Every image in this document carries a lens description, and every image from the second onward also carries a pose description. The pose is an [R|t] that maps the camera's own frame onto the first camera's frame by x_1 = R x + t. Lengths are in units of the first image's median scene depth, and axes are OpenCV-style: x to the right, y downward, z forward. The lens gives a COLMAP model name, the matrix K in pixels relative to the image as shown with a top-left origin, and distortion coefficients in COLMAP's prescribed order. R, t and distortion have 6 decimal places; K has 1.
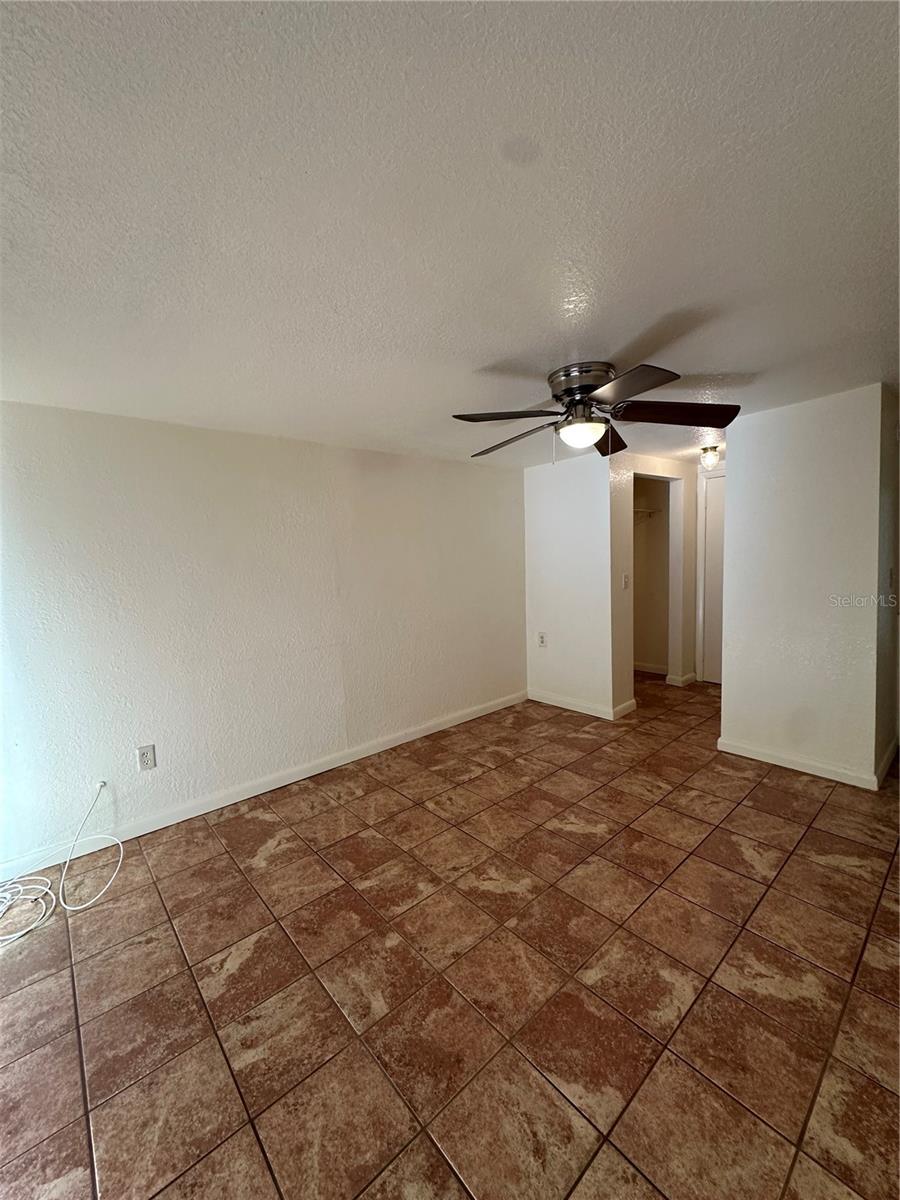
lens RADIAL K [[480.1, 0, 448.7], [0, 480.1, 597.0], [0, 0, 1]] dist [-0.001133, 0.000310]
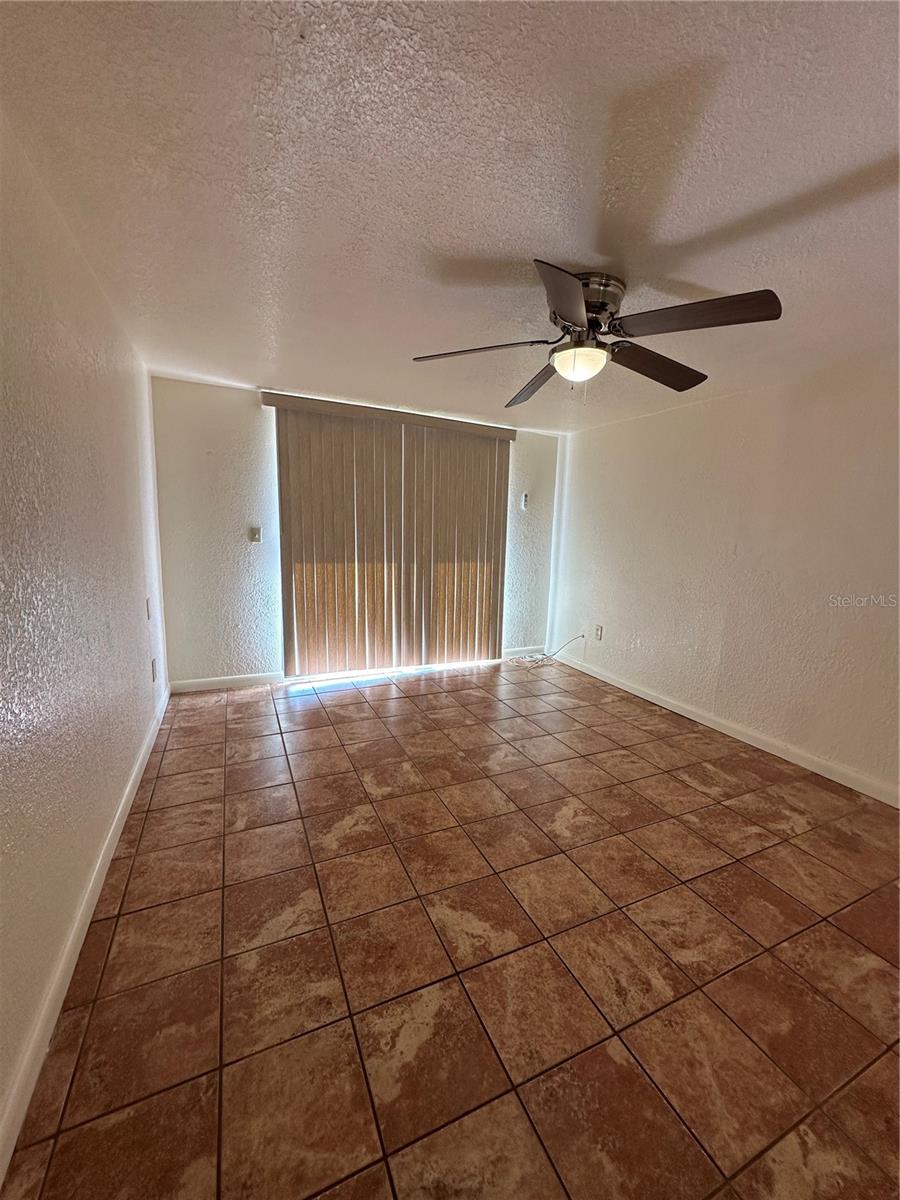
lens RADIAL K [[480.1, 0, 452.4], [0, 480.1, 601.2], [0, 0, 1]] dist [-0.001133, 0.000310]
pose [[-0.285616, 0.178296, -0.941612, 1.287260], [-0.104081, 0.970958, 0.215423, -0.092530], [0.952676, 0.159532, -0.258764, 1.127747]]
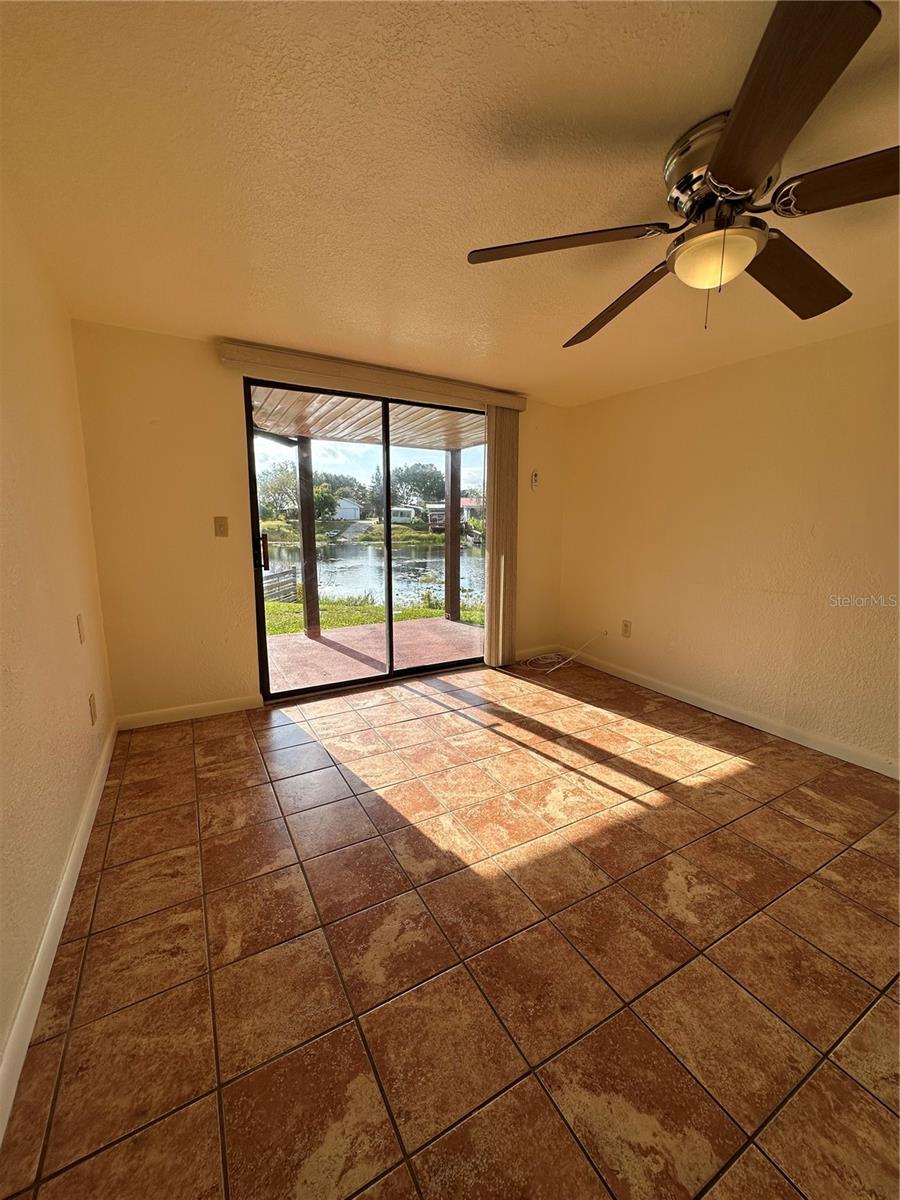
lens RADIAL K [[480.1, 0, 452.6], [0, 480.1, 601.4], [0, 0, 1]] dist [-0.001133, 0.000310]
pose [[-0.201855, 0.204086, -0.957916, 1.046769], [-0.085866, 0.970595, 0.224881, -0.037639], [0.975644, 0.127646, -0.178396, 0.887761]]
